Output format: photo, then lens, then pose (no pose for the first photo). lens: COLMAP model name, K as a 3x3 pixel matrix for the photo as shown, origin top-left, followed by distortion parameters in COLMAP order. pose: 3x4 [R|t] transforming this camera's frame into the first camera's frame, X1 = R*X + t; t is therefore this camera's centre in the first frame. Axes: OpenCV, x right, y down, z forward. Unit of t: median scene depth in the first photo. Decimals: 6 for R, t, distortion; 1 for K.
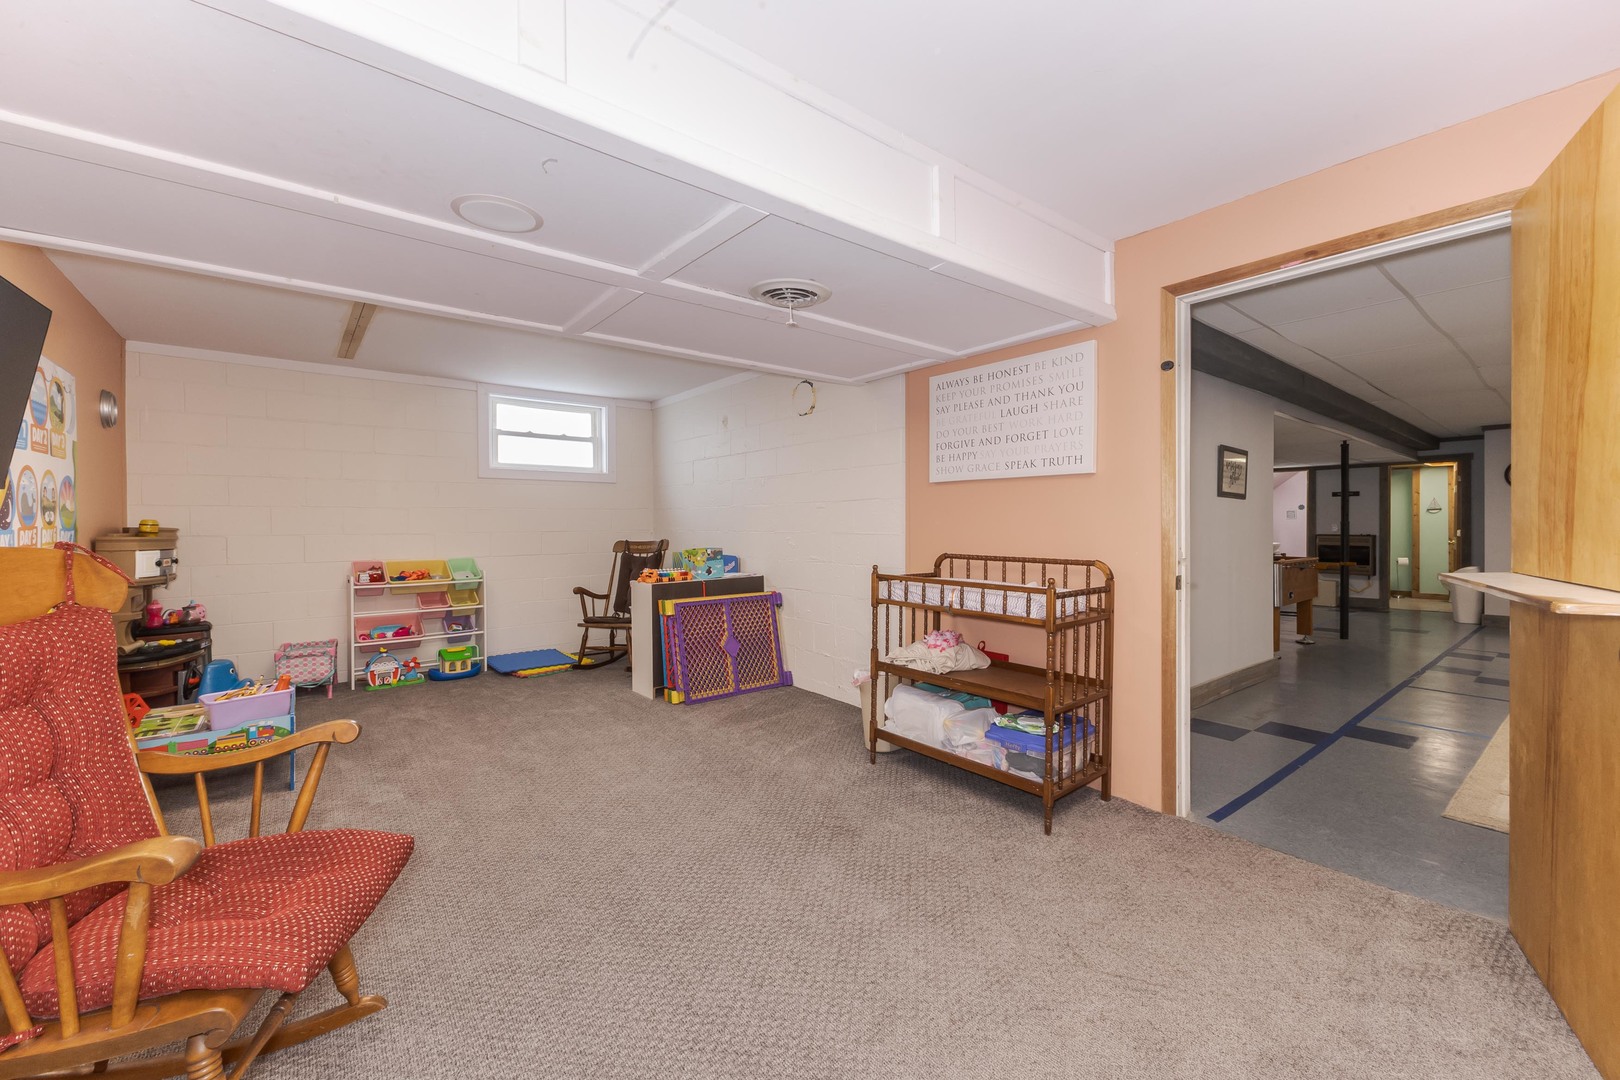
lens RADIAL K [[652.7, 0, 799.7], [0, 652.7, 528.6], [0, 0, 1]] dist [0.002726, 0.000207]
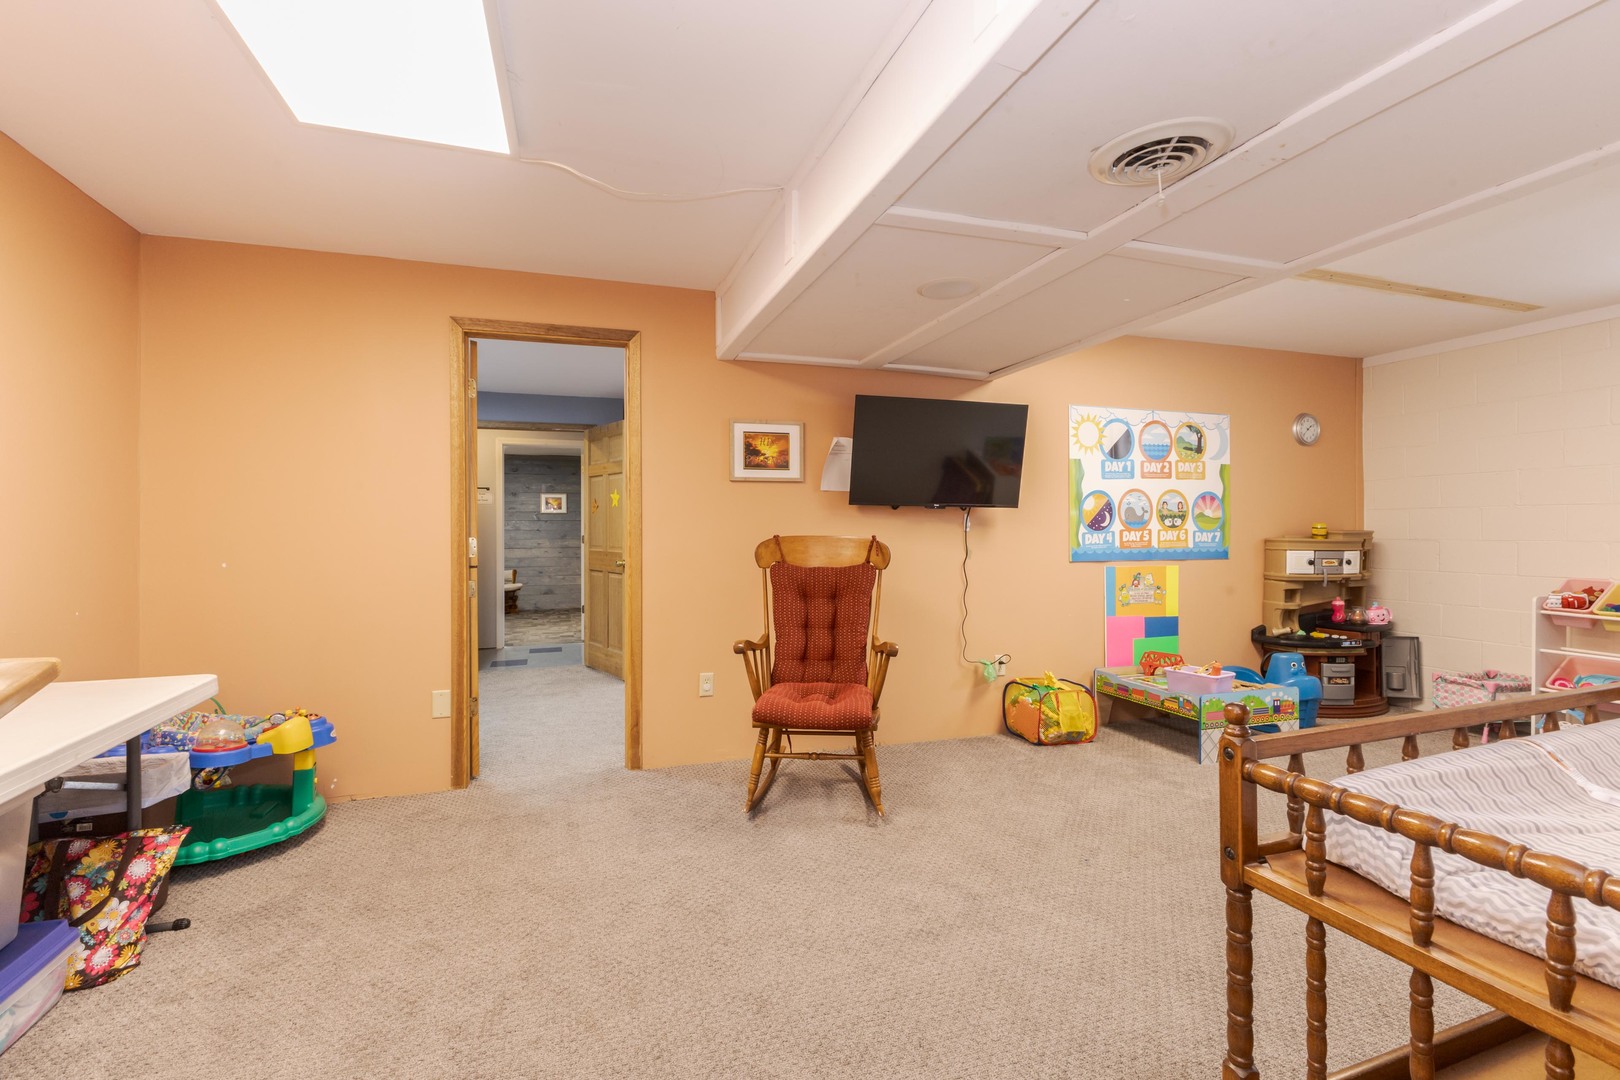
lens RADIAL K [[754.8, 0, 809.7], [0, 754.8, 530.4], [0, 0, 1]] dist [-0.005848, -0.000374]
pose [[-0.350063, 0.002887, -0.936722, 0.579556], [-0.006505, 0.999964, 0.005513, -0.003886], [0.936704, 0.008024, -0.350031, 0.707206]]
